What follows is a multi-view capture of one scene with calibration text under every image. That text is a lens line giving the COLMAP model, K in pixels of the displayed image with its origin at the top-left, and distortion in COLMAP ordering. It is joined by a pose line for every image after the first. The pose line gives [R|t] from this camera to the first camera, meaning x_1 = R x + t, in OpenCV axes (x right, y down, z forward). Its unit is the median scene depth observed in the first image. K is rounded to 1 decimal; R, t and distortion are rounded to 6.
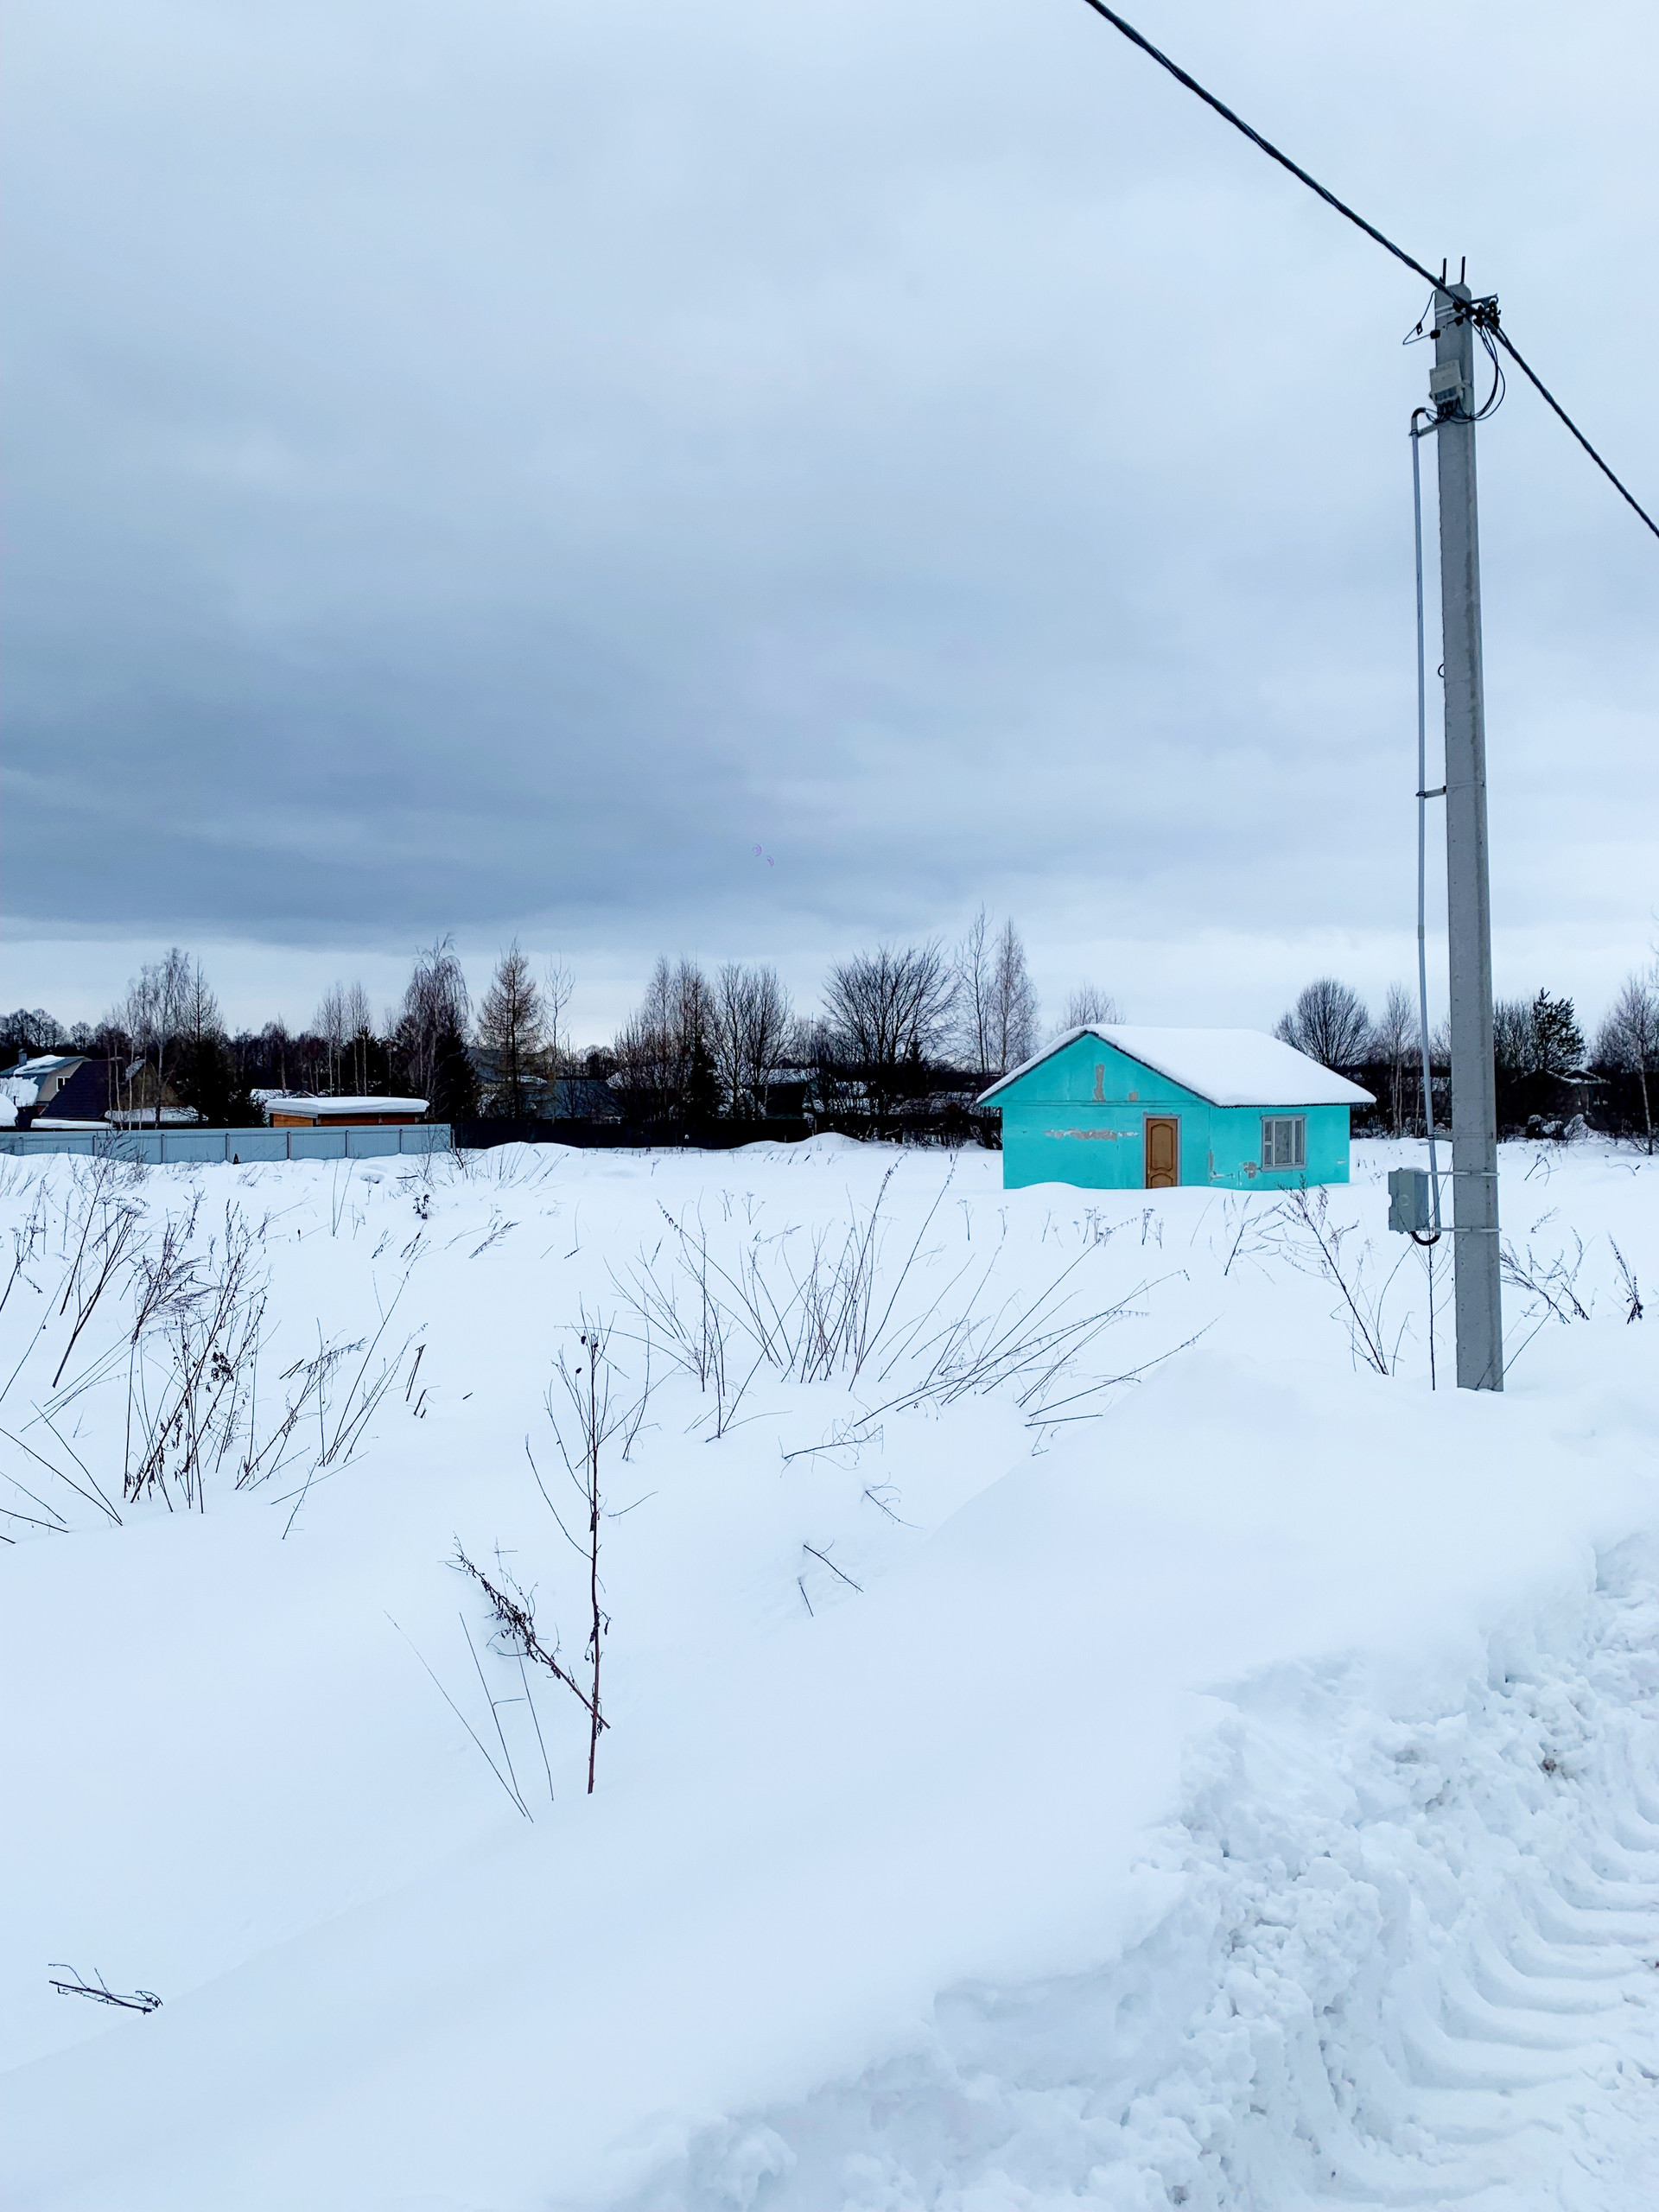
lens RADIAL K [[1739.0, 0, 780.6], [0, 1739.0, 1063.6], [0, 0, 1]] dist [0.051187, -0.018125]
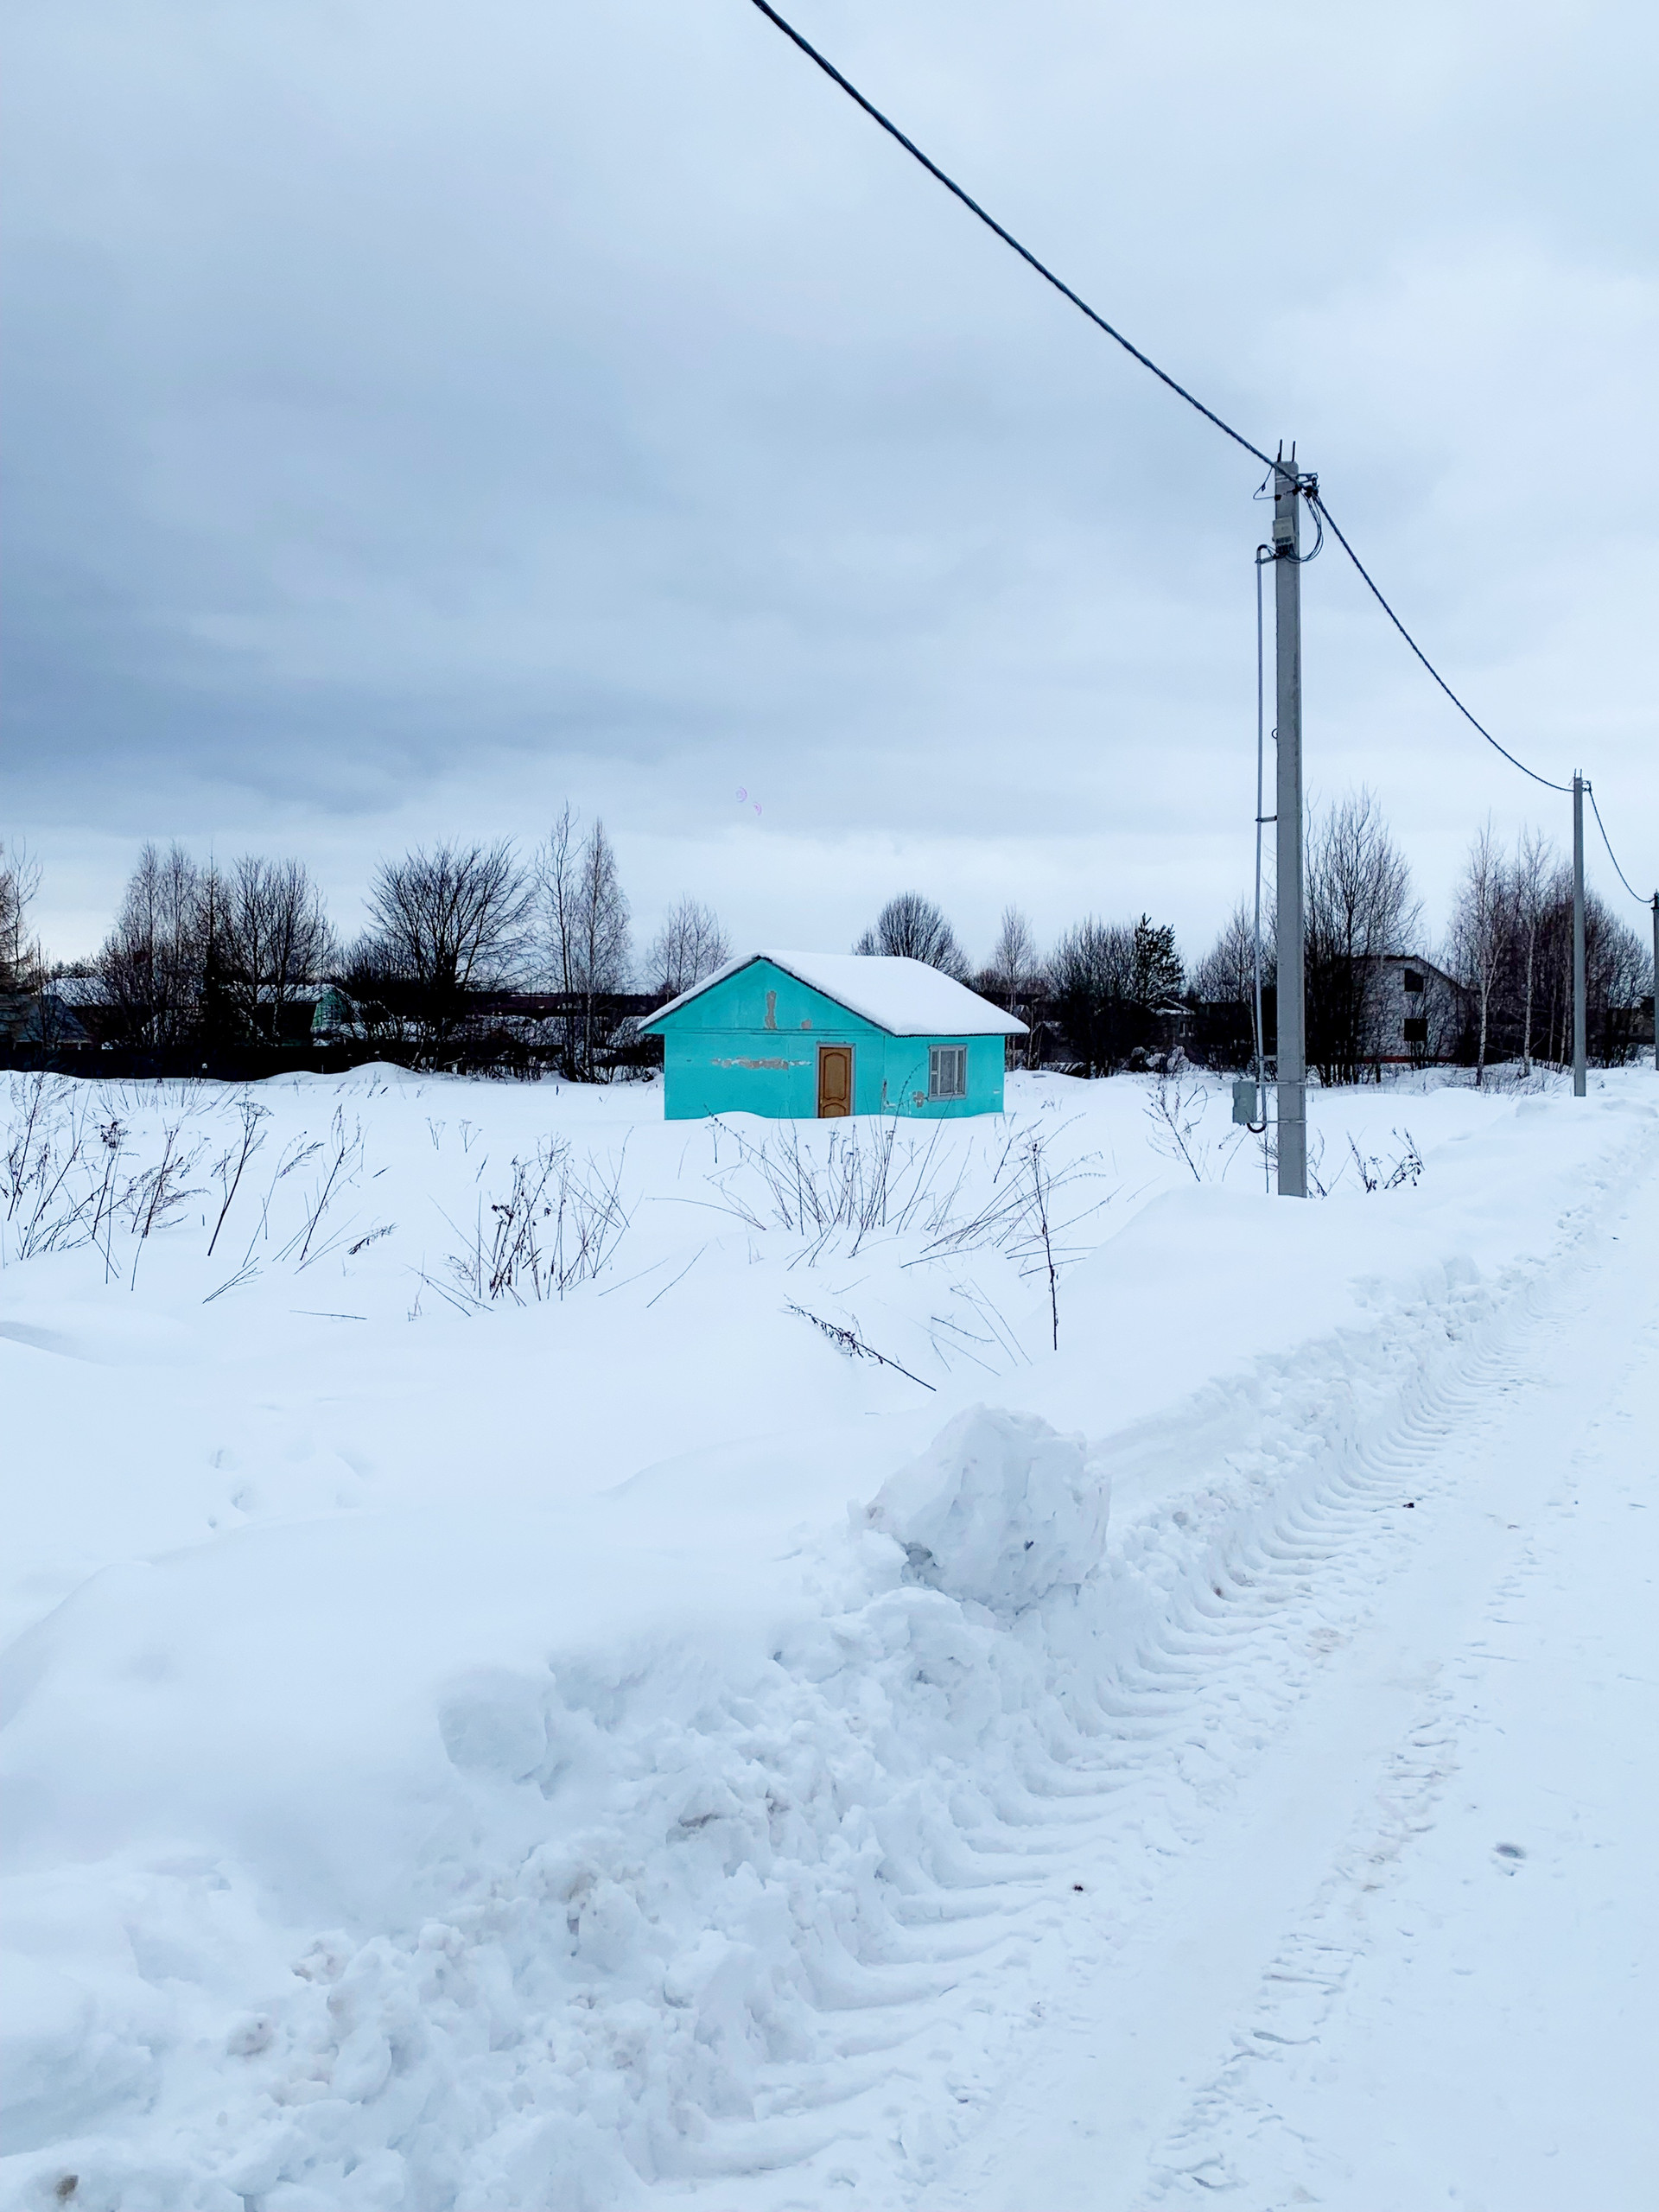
lens RADIAL K [[2129.3, 0, 821.0], [0, 2129.3, 1107.5], [0, 0, 1]] dist [0.046437, 0.000000]
pose [[0.961650, 0.000437, 0.274278, -0.108840], [-0.016764, 0.998223, 0.057186, -0.002921], [-0.273766, -0.059591, 0.959949, -0.140785]]
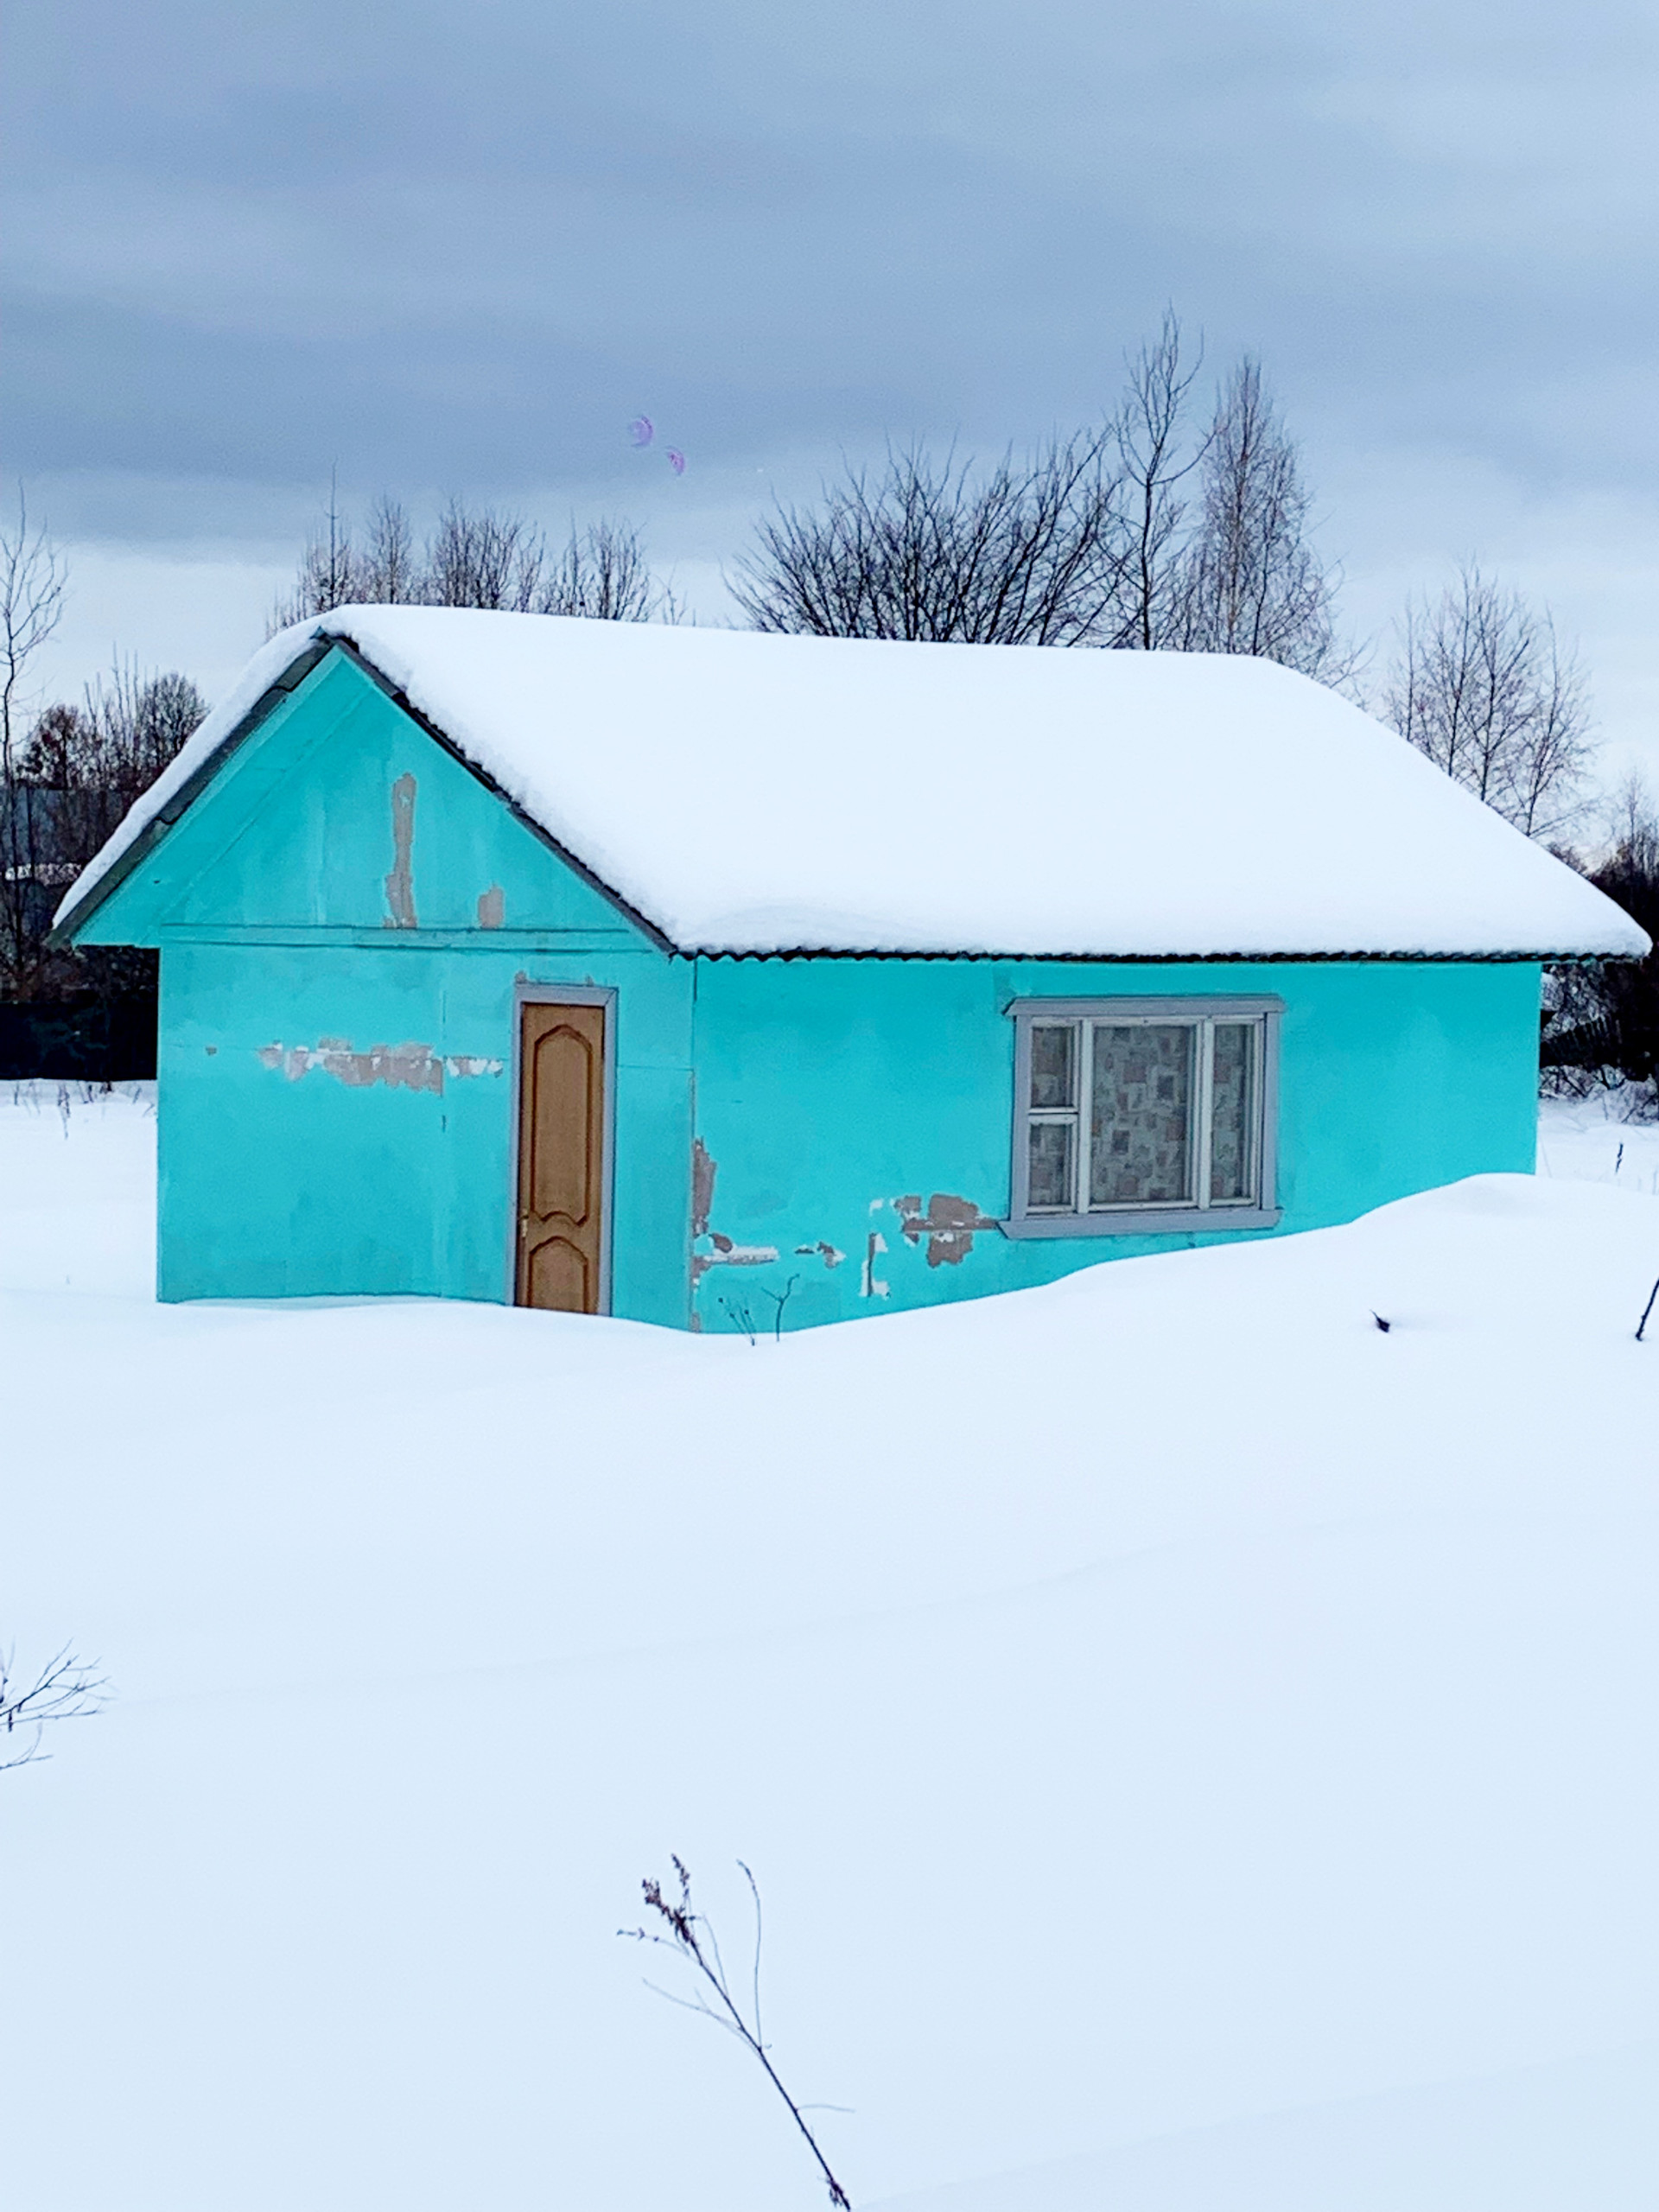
lens RADIAL K [[4608.3, 0, 827.4], [0, 4608.3, 1104.5], [0, 0, 1]] dist [0.243742, 0.000000]
pose [[0.993649, 0.021012, -0.110548, 0.296152], [-0.015276, 0.998505, 0.052481, 0.010918], [0.111485, -0.050459, 0.992484, 0.351328]]
